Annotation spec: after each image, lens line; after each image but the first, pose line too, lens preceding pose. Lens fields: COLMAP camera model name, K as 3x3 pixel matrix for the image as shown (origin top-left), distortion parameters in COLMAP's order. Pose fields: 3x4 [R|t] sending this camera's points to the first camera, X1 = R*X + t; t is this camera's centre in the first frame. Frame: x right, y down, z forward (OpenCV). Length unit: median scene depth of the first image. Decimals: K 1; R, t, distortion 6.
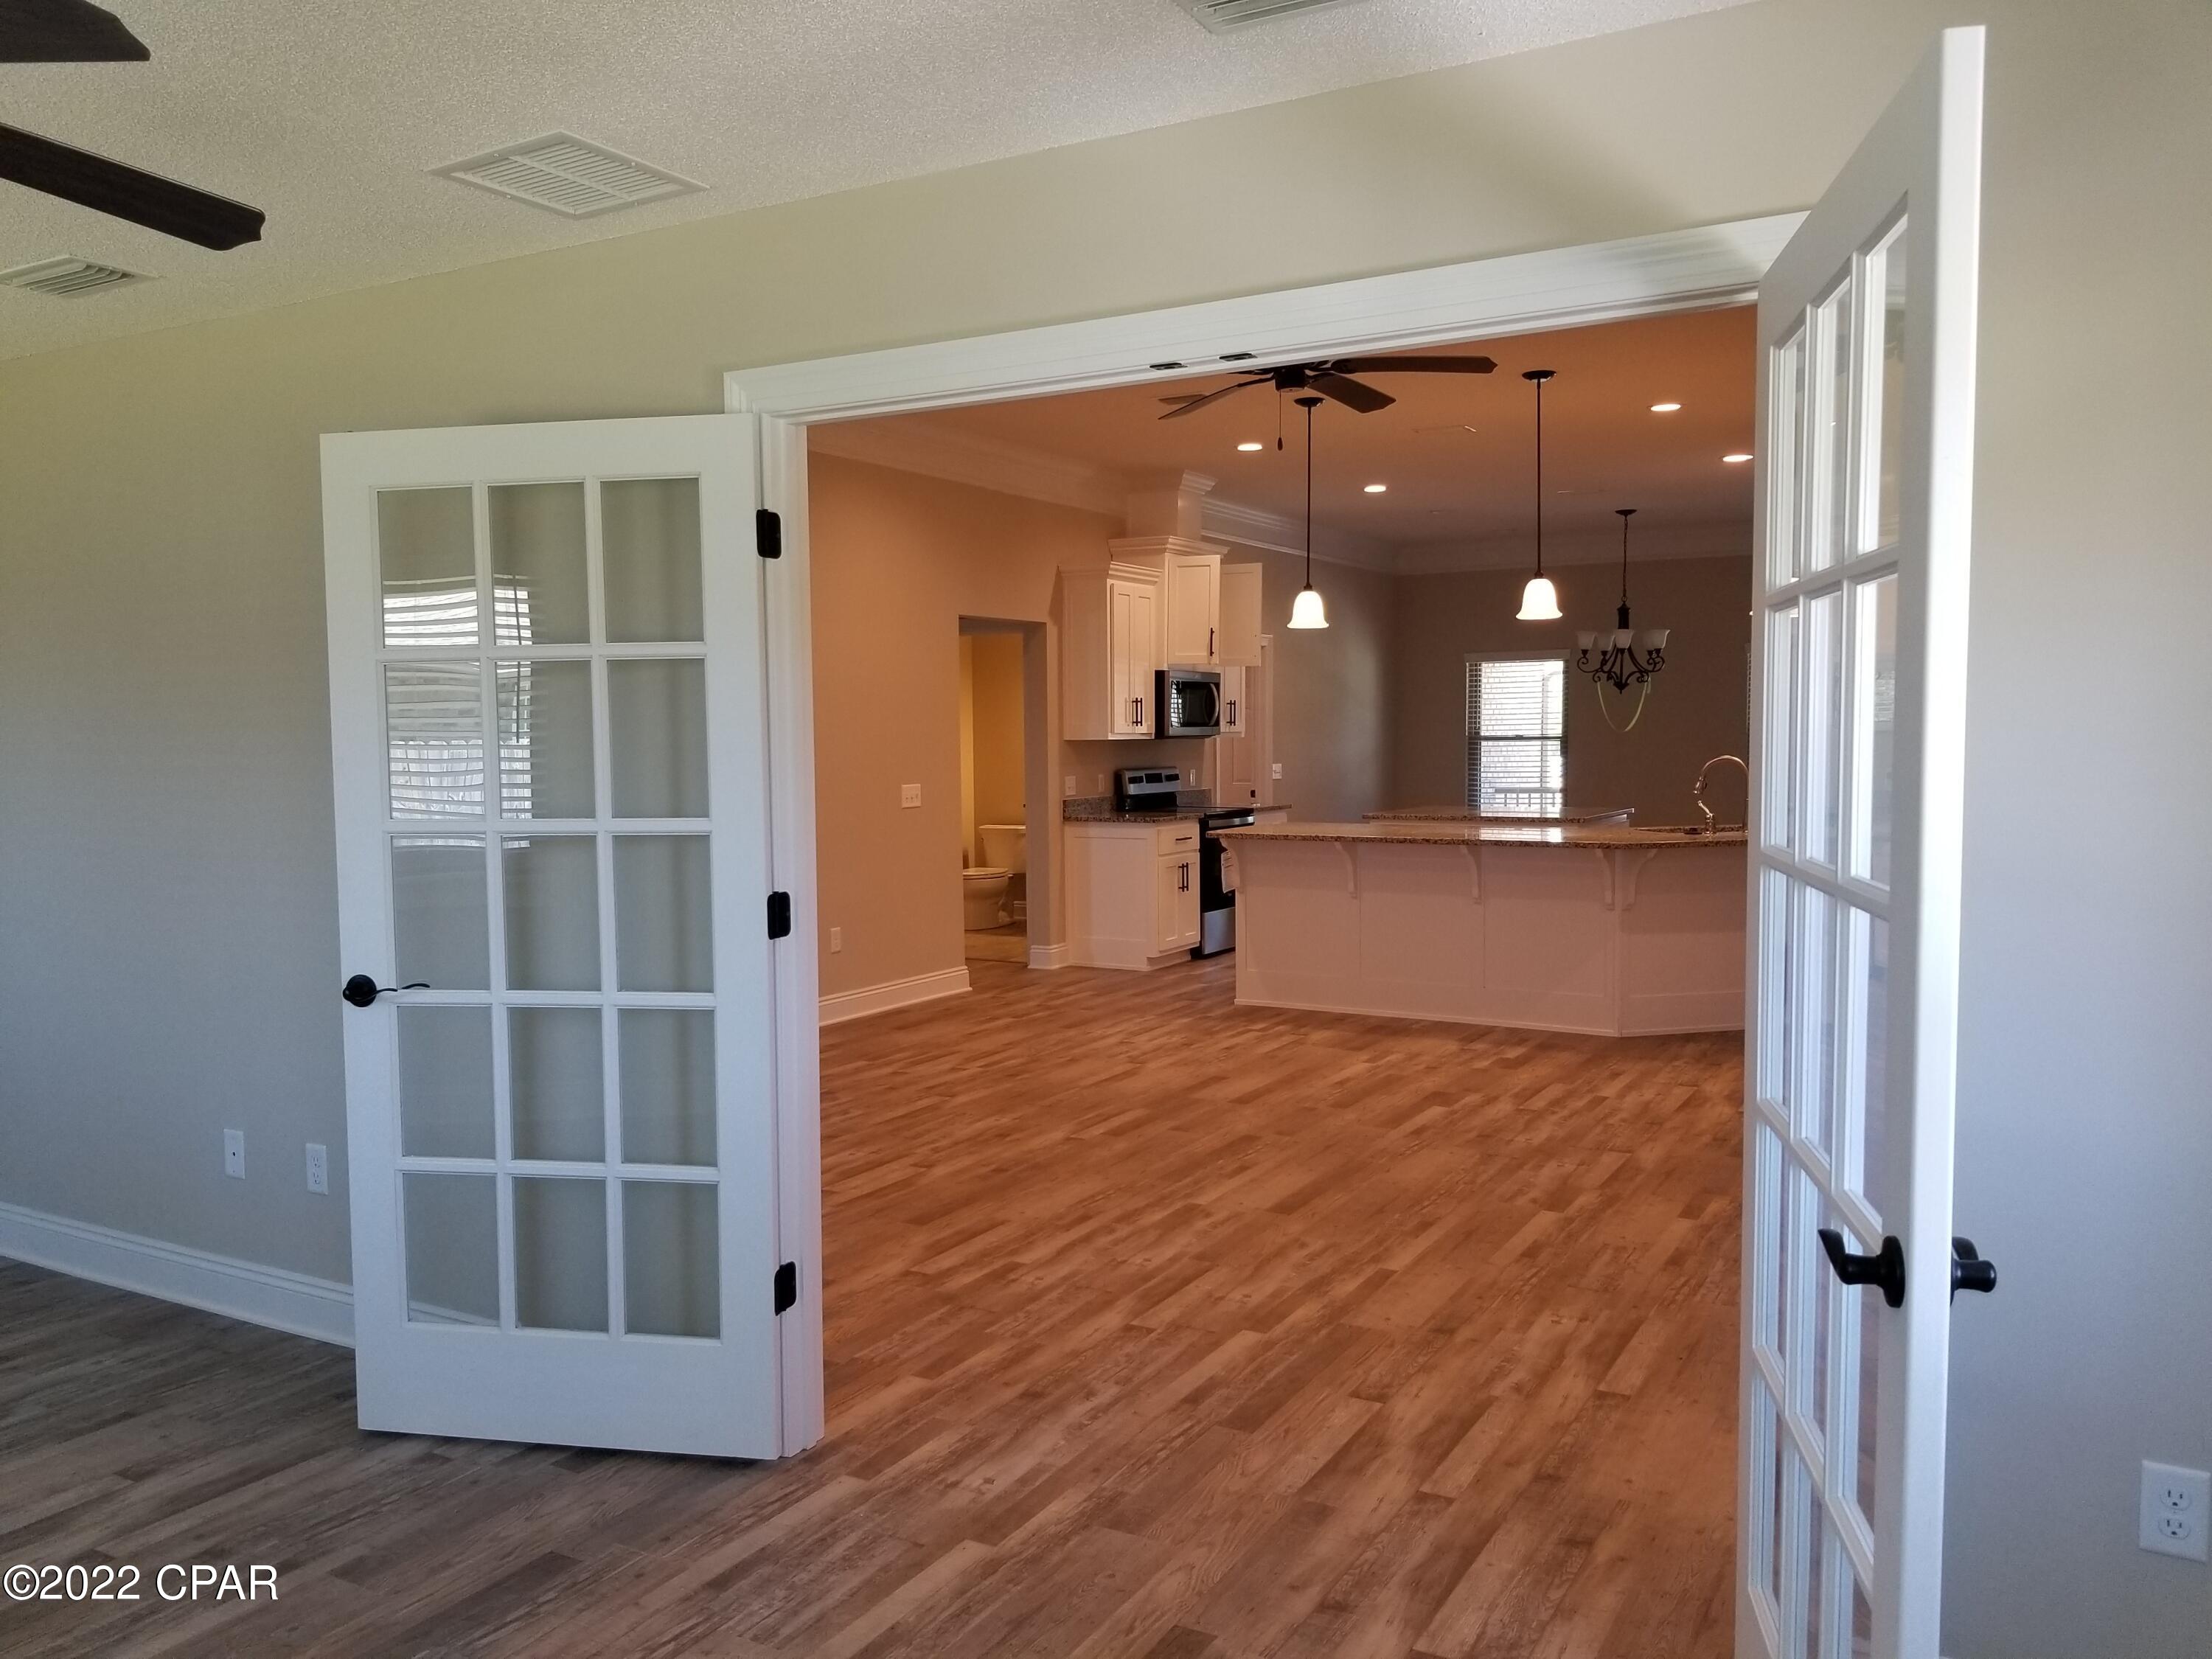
lens RADIAL K [[1745.8, 0, 963.8], [0, 1745.8, 906.0], [0, 0, 1]] dist [-0.001270, 0.001263]
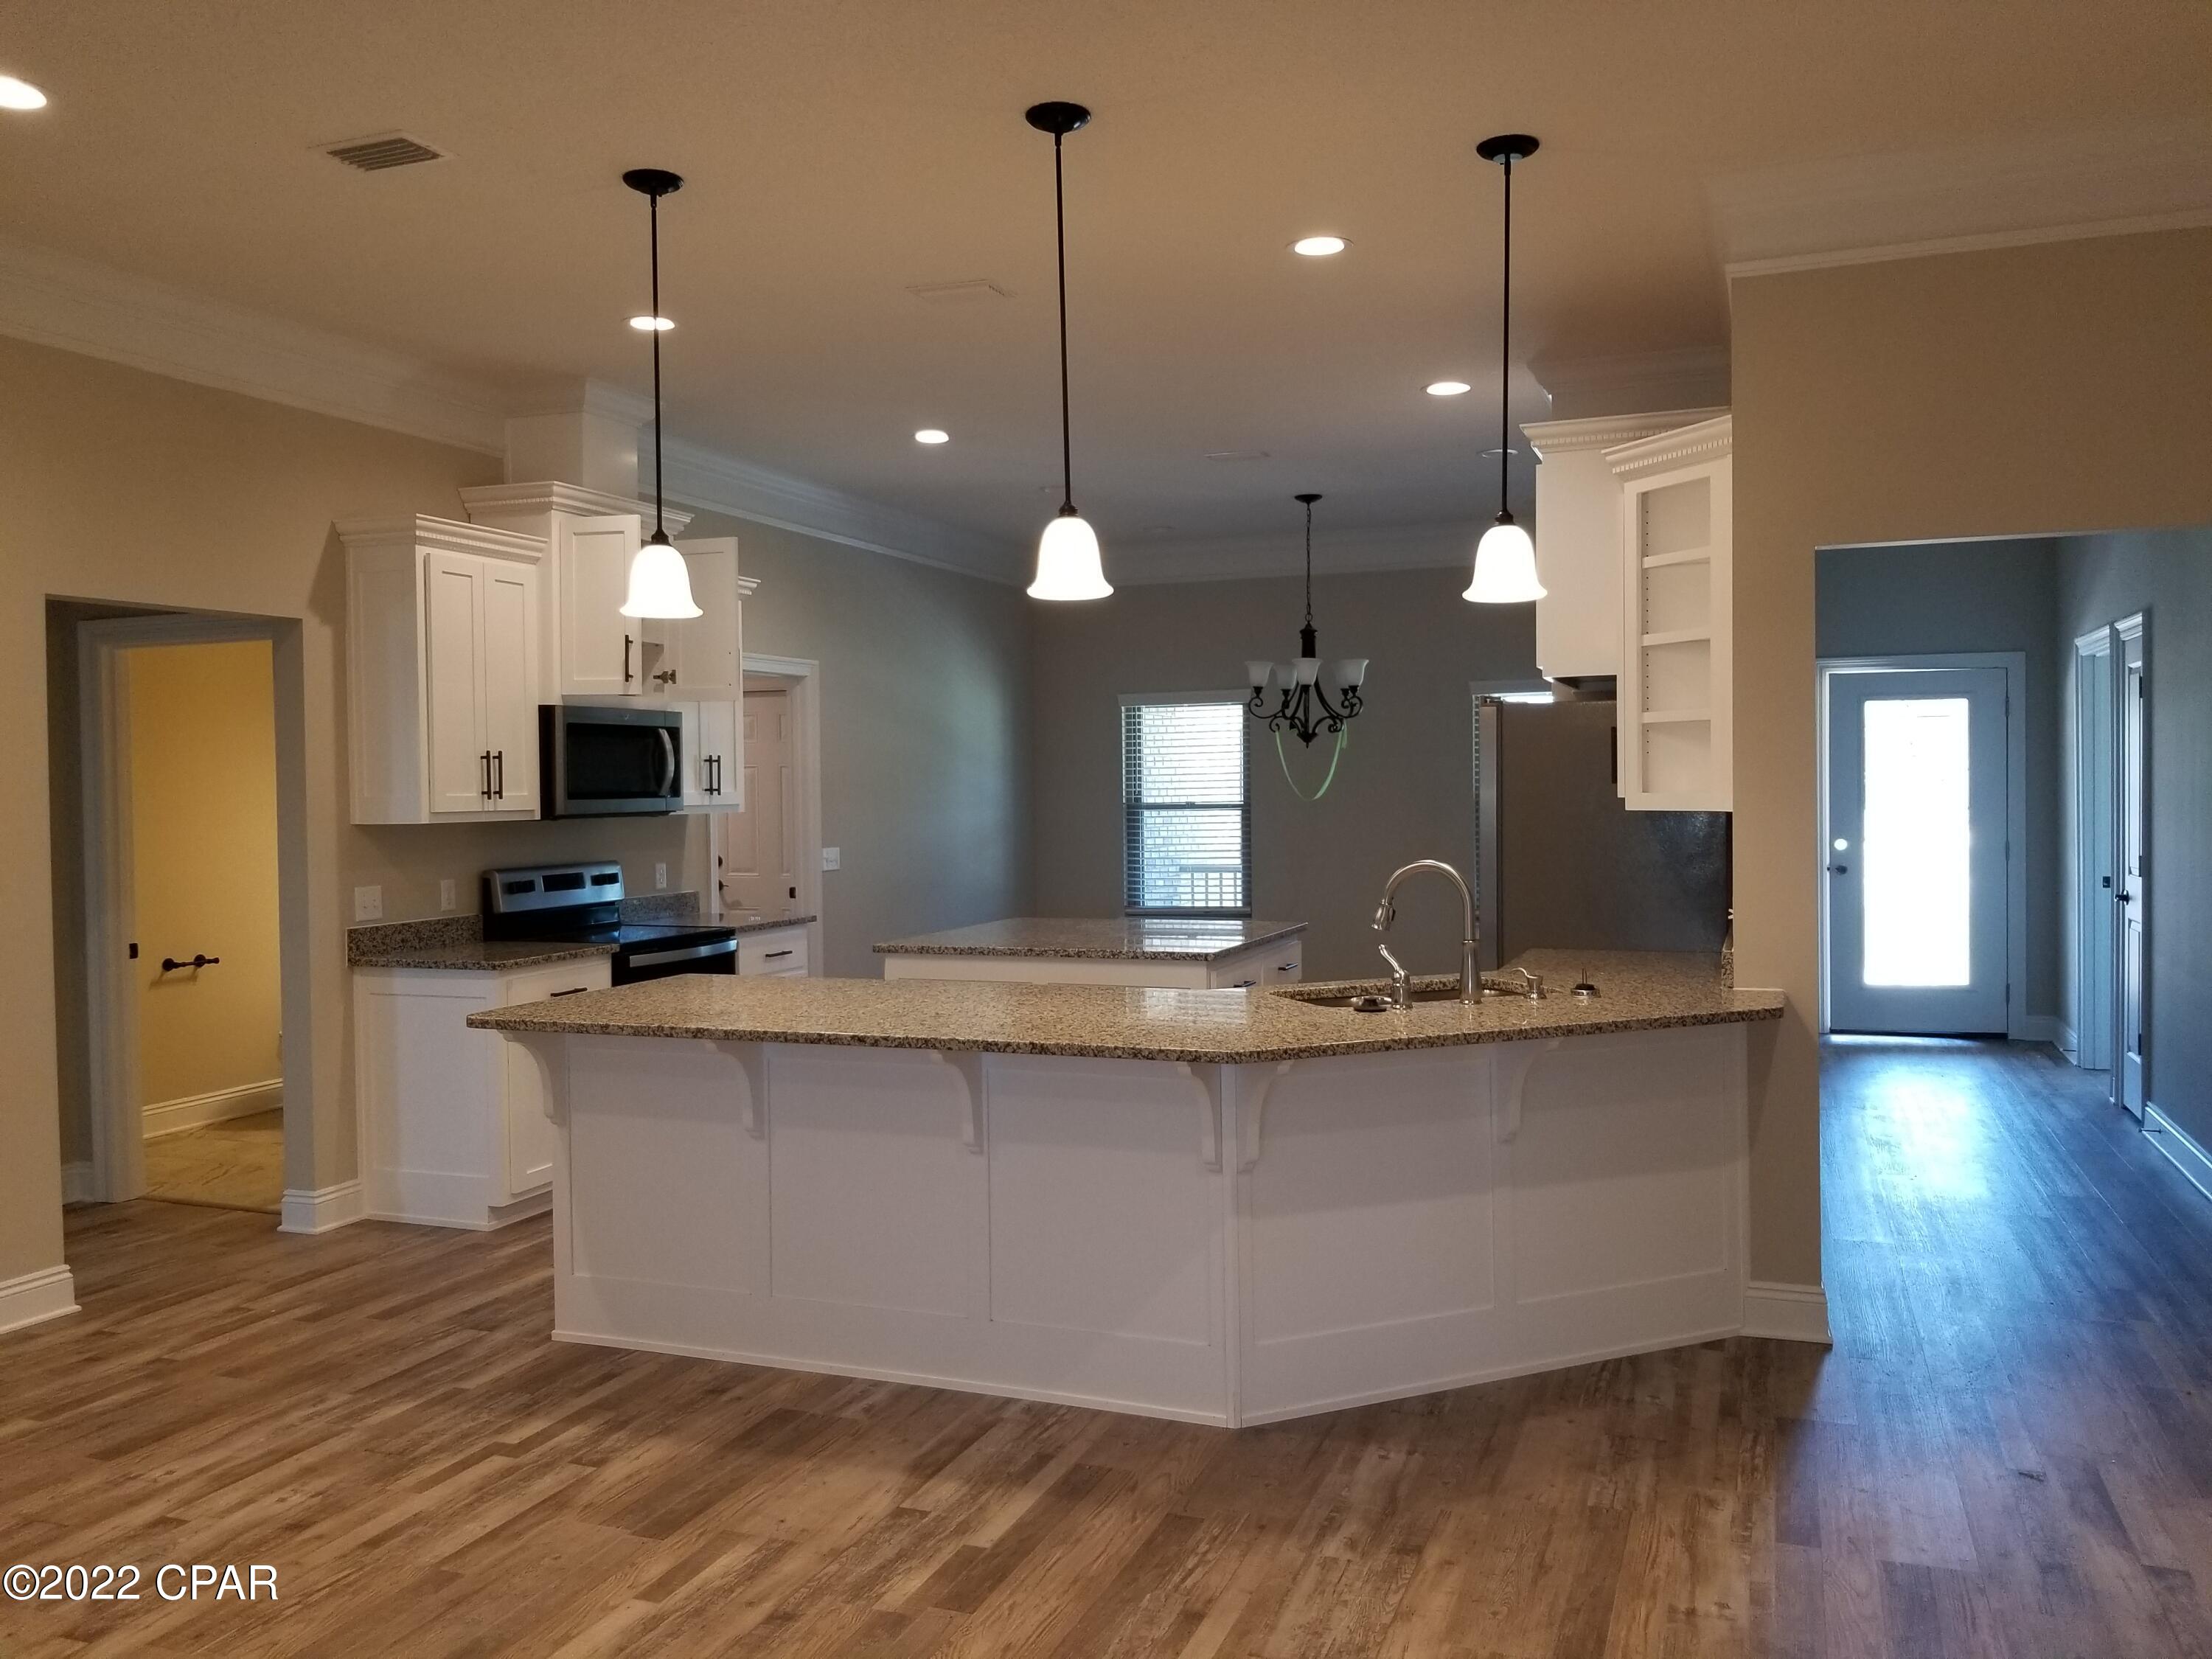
lens RADIAL K [[1716.5, 0, 1096.4], [0, 1716.5, 822.2], [0, 0, 1]] dist [0.068947, -0.113494]
pose [[0.981509, -0.003399, 0.191385, 0.180634], [0.017933, 0.997078, -0.074261, -0.046902], [-0.190573, 0.076320, 0.978702, 0.380776]]
